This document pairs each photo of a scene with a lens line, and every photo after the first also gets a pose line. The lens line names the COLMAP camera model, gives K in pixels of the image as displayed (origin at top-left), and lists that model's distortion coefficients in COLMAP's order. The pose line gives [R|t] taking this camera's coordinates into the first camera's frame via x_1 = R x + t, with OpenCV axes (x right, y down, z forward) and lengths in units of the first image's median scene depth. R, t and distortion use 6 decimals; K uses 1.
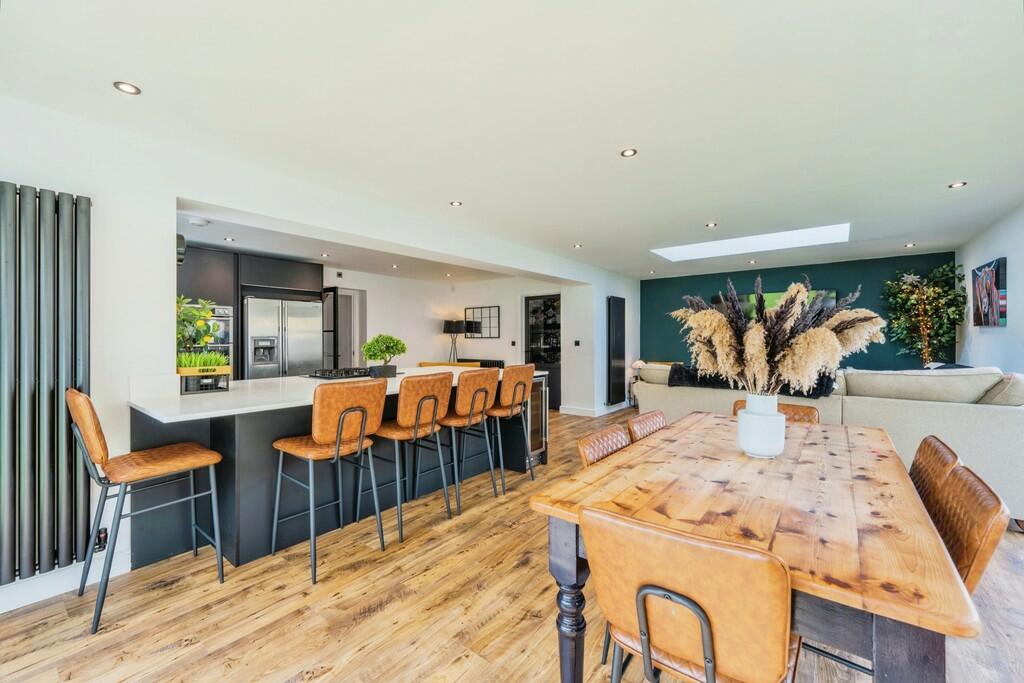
lens RADIAL K [[419.3, 0, 508.3], [0, 419.3, 337.1], [0, 0, 1]] dist [0.006397, -0.001438]
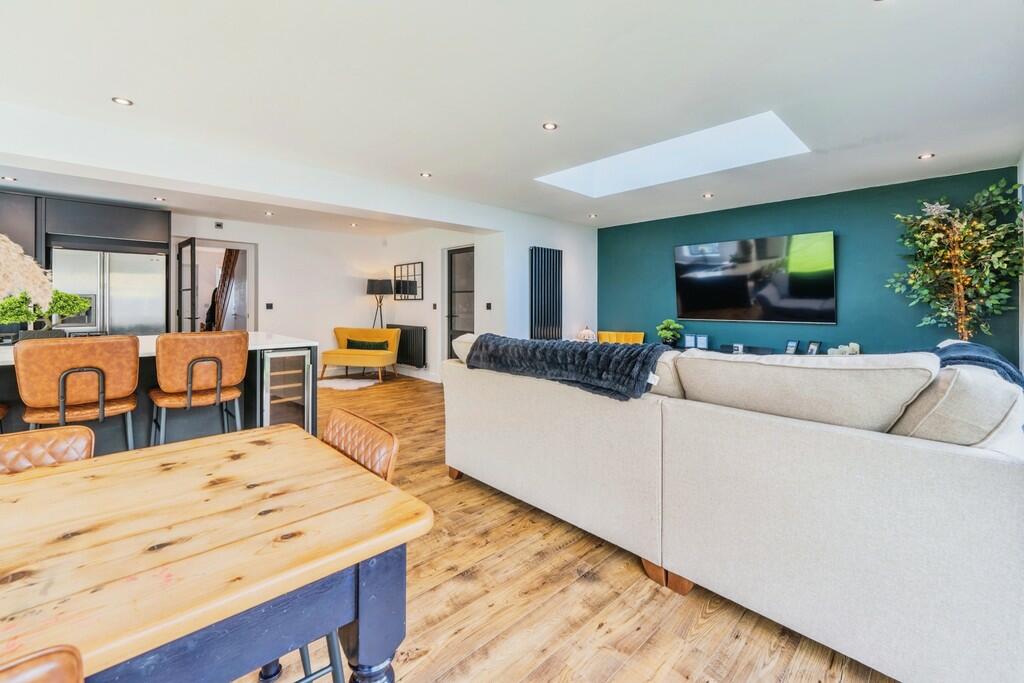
lens RADIAL K [[419.3, 0, 536.2], [0, 419.3, 301.8], [0, 0, 1]] dist [0.006397, -0.001438]
pose [[0.990853, 0.005946, -0.134812, 0.423438], [-0.006531, 0.999971, -0.003899, 0.010448], [0.134785, 0.004744, 0.990863, 0.266093]]
